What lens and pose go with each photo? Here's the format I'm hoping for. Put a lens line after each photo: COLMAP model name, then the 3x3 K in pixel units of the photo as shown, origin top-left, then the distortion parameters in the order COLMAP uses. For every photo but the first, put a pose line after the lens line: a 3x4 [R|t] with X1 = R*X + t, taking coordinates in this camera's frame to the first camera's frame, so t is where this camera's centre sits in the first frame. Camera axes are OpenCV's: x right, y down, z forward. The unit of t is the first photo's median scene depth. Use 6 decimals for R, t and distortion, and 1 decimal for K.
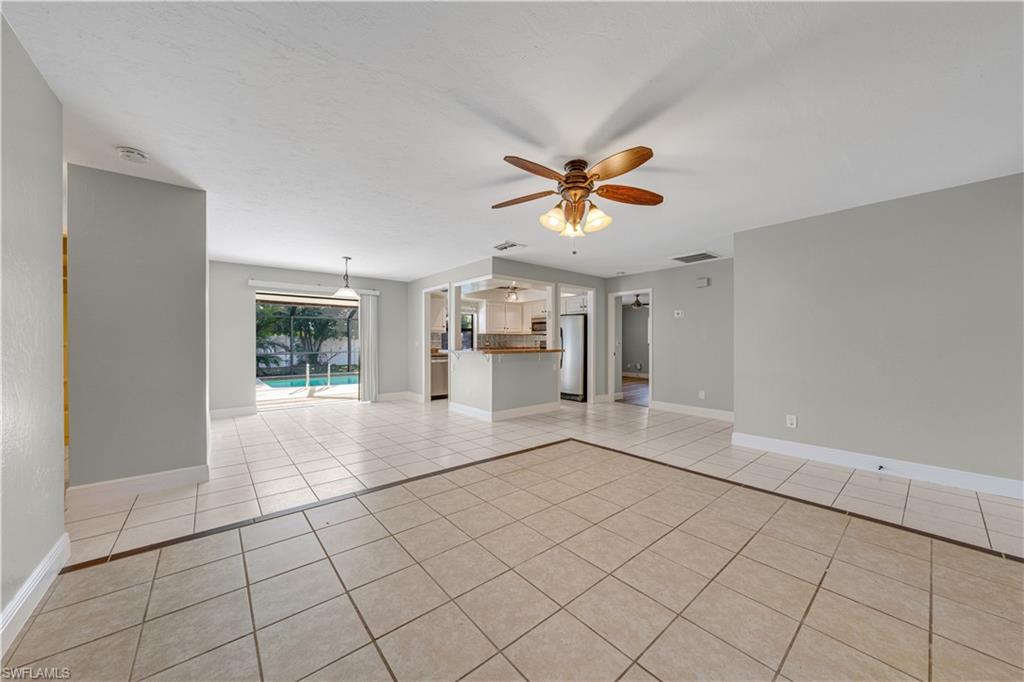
lens RADIAL K [[359.7, 0, 503.9], [0, 359.7, 343.5], [0, 0, 1]] dist [-0.000393, 0.000073]
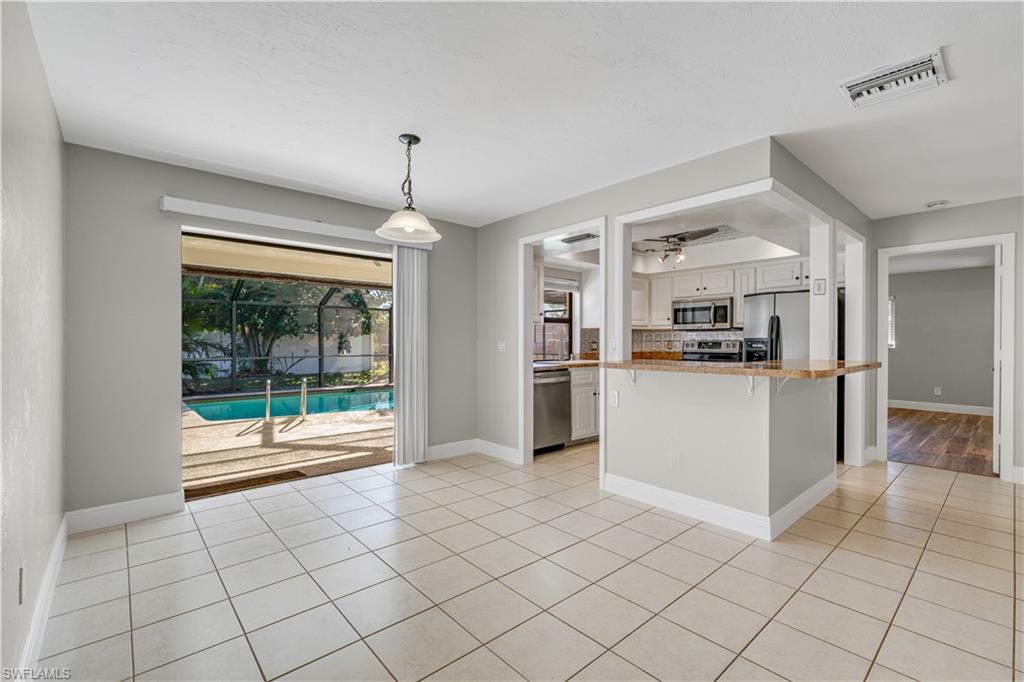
lens RADIAL K [[447.4, 0, 498.8], [0, 447.4, 343.1], [0, 0, 1]] dist [0.008847, 0.000324]
pose [[0.999769, 0.002021, 0.021418, -0.216602], [-0.002028, 0.999998, 0.000292, -0.003604], [-0.021418, -0.000335, 0.999771, 0.305265]]
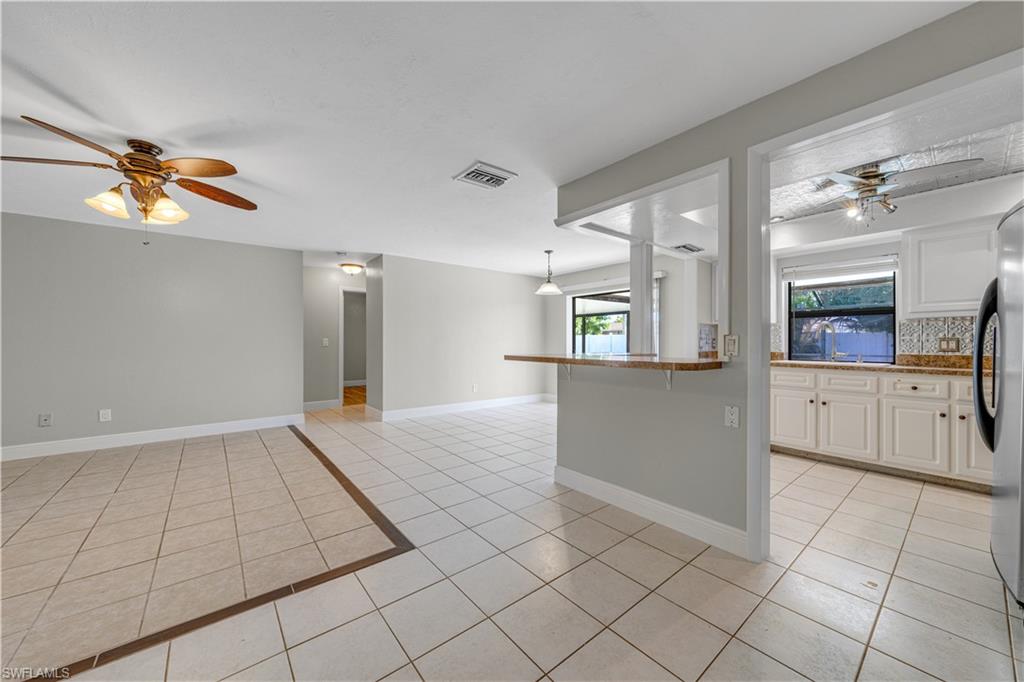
lens RADIAL K [[367.5, 0, 513.4], [0, 367.5, 342.2], [0, 0, 1]] dist [-0.000035, -0.000289]
pose [[-0.002364, 0.002947, -0.999993, 0.331808], [-0.003405, 0.999990, 0.002955, -0.001772], [0.999991, 0.003412, -0.002354, 0.571088]]
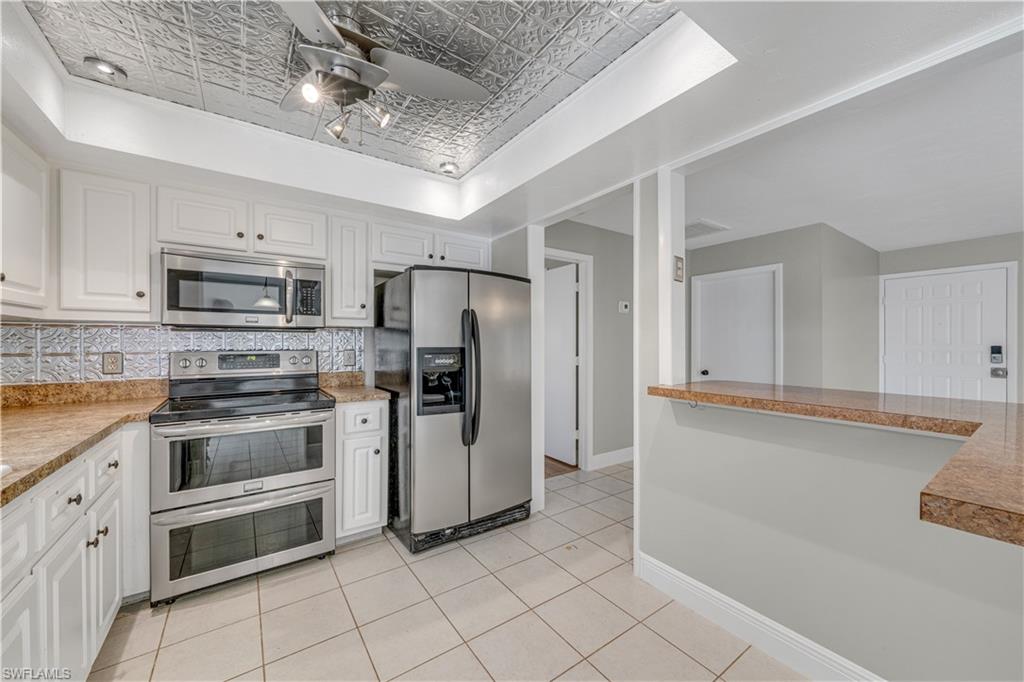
lens RADIAL K [[381.9, 0, 534.7], [0, 381.9, 343.3], [0, 0, 1]] dist [0.001374, 0.000159]
pose [[0.060150, 0.000262, 0.998189, -0.138975], [0.003496, 0.999994, -0.000473, -0.012941], [-0.998183, 0.003518, 0.060149, 0.783237]]
